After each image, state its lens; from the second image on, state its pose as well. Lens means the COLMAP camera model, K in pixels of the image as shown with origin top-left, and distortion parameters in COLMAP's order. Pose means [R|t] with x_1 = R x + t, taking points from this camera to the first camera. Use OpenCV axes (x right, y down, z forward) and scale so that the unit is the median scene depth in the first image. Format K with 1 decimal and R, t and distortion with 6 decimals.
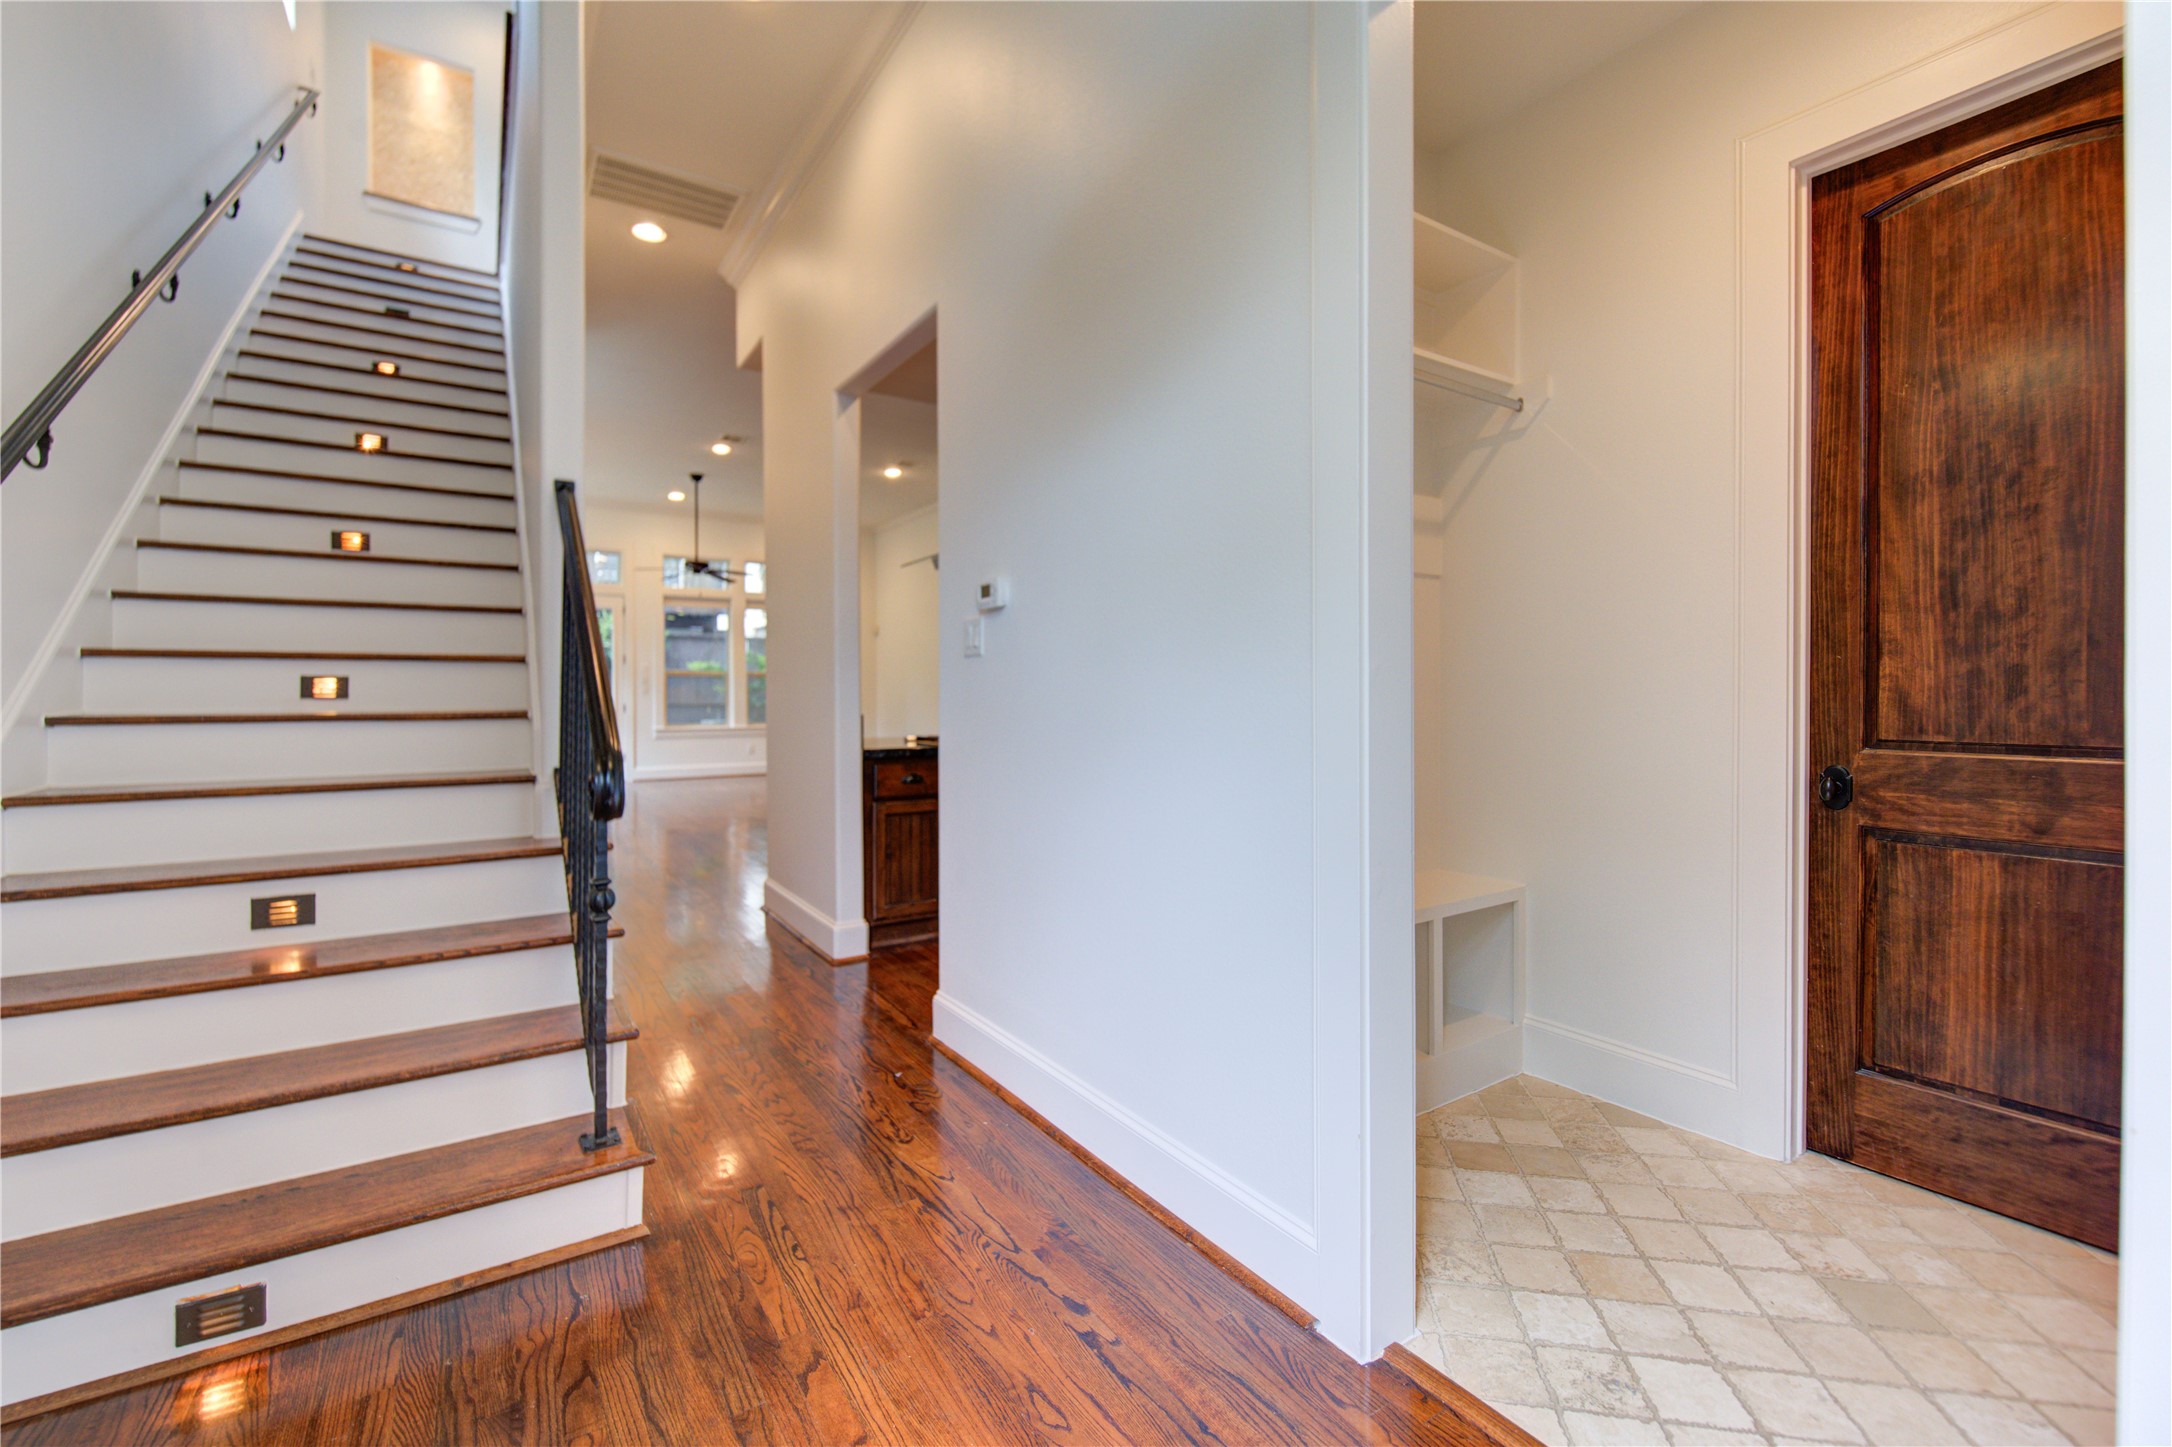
lens RADIAL K [[921.0, 0, 1076.2], [0, 921.0, 667.6], [0, 0, 1]] dist [-0.004156, -0.003807]
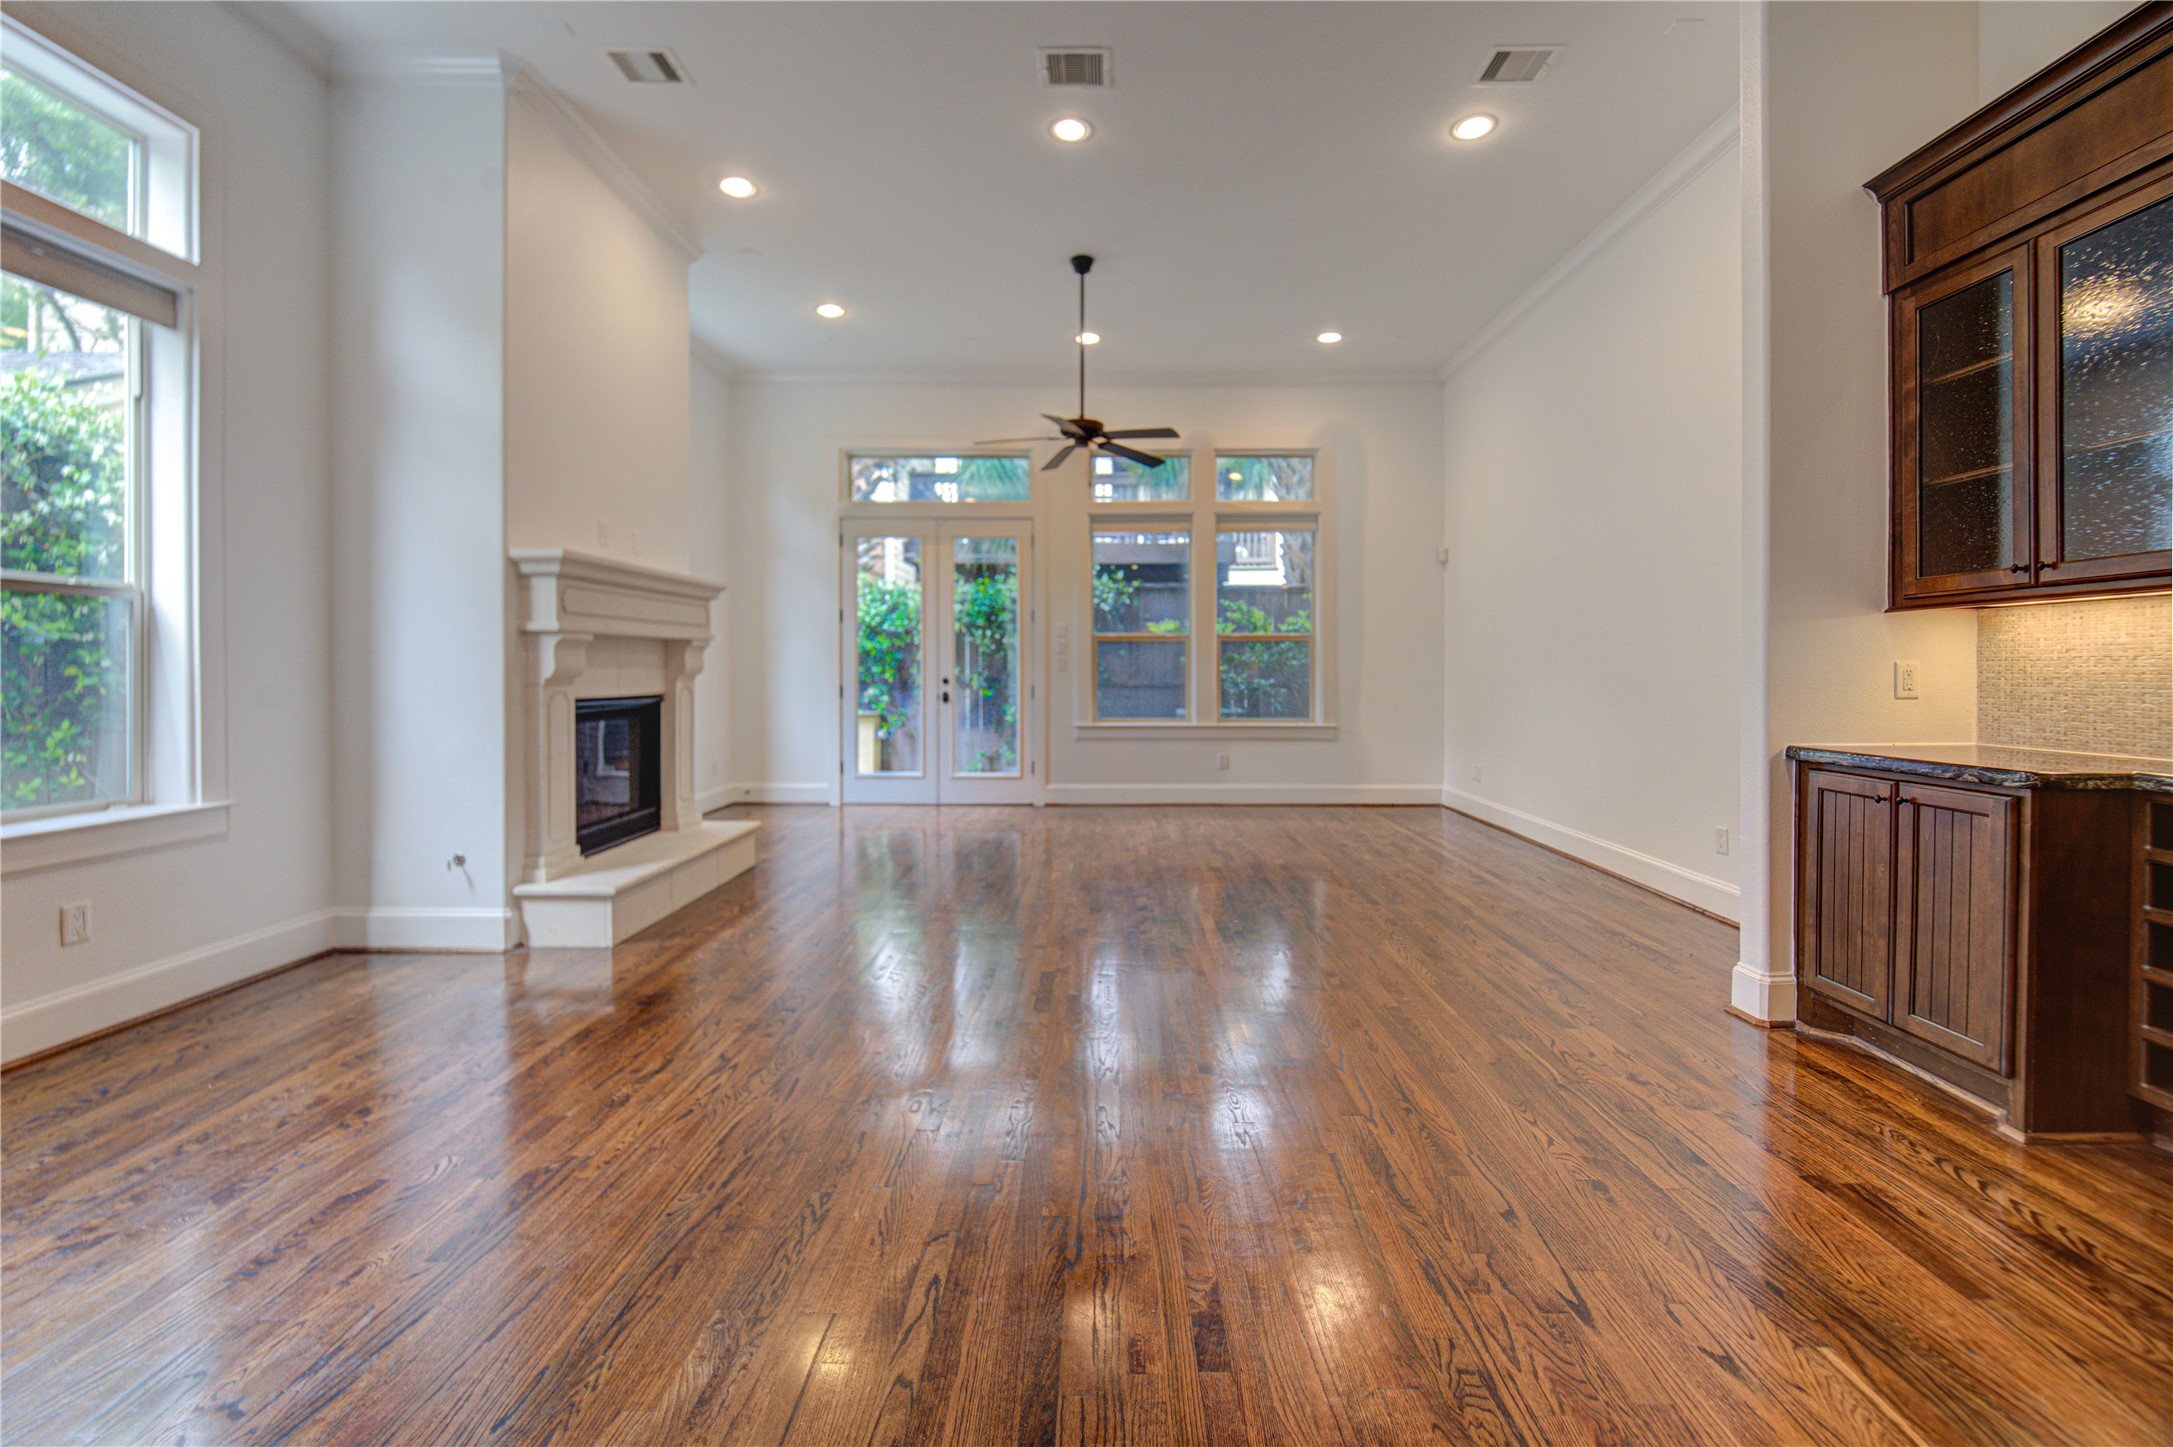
lens RADIAL K [[921.4, 0, 1076.7], [0, 921.4, 667.6], [0, 0, 1]] dist [-0.004156, -0.003807]
pose [[0.821396, 0.002850, -0.570351, -0.090620], [0.012915, 0.999638, 0.023594, 0.011380], [0.570212, -0.026746, 0.821062, 0.456834]]
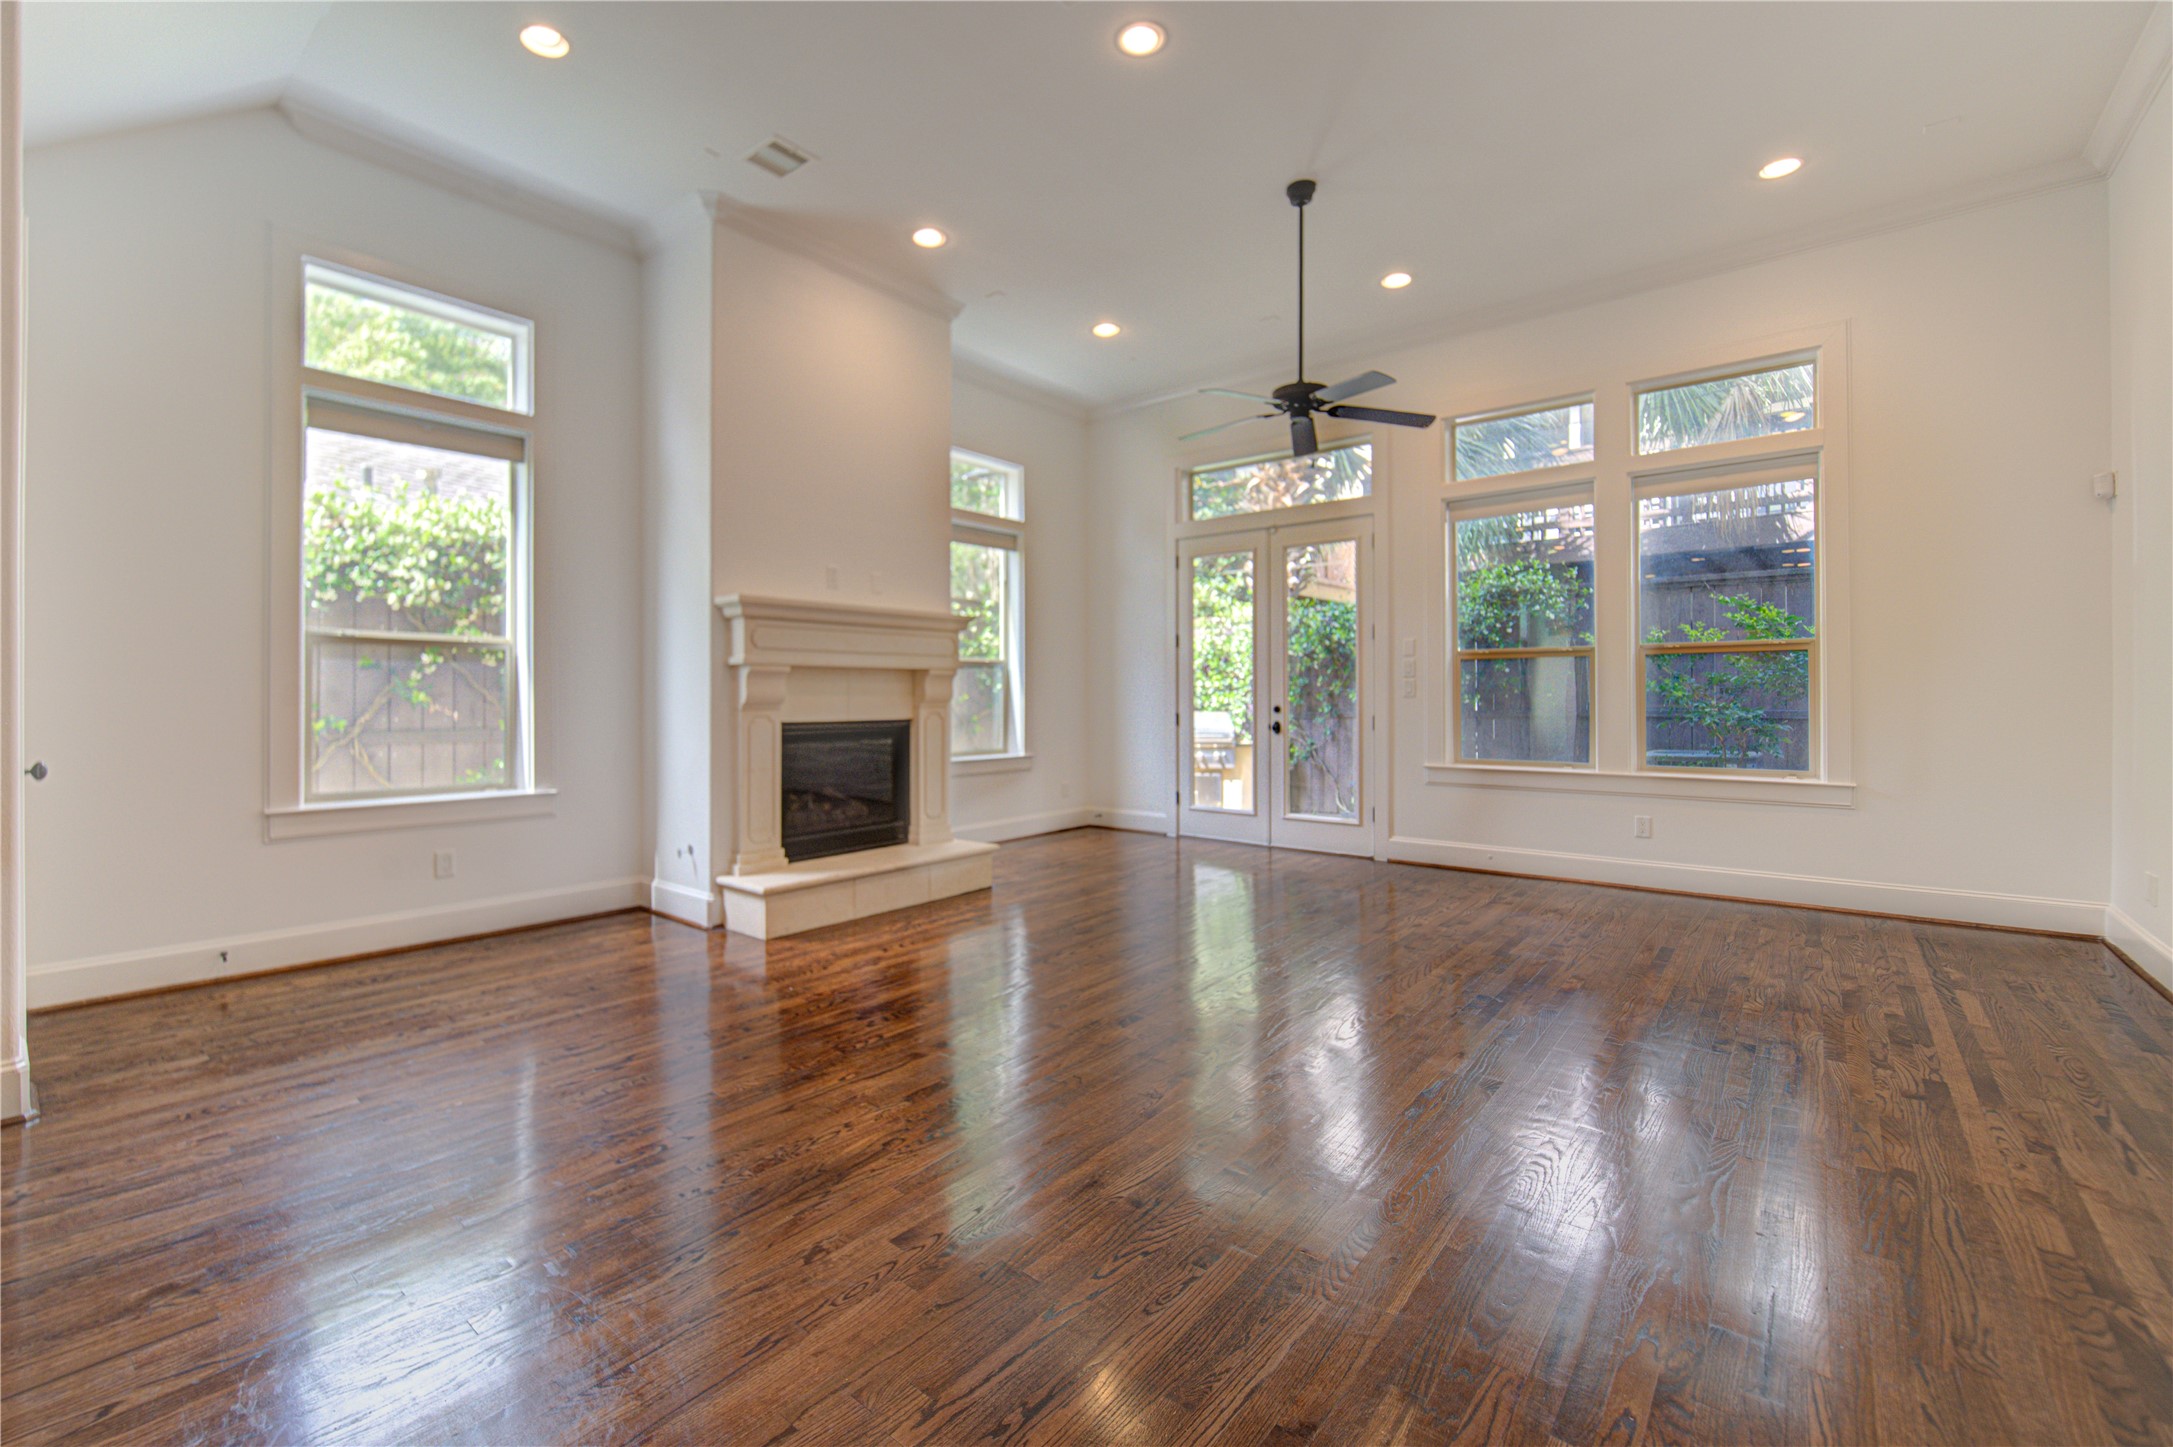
lens RADIAL K [[909.3, 0, 1017.1], [0, 909.3, 689.8], [0, 0, 1]] dist [-0.007942, 0.000144]
pose [[0.269290, -0.005471, -0.963044, -0.034484], [0.028637, 0.999587, 0.002328, 0.016590], [0.962633, -0.028206, 0.269336, 0.618575]]
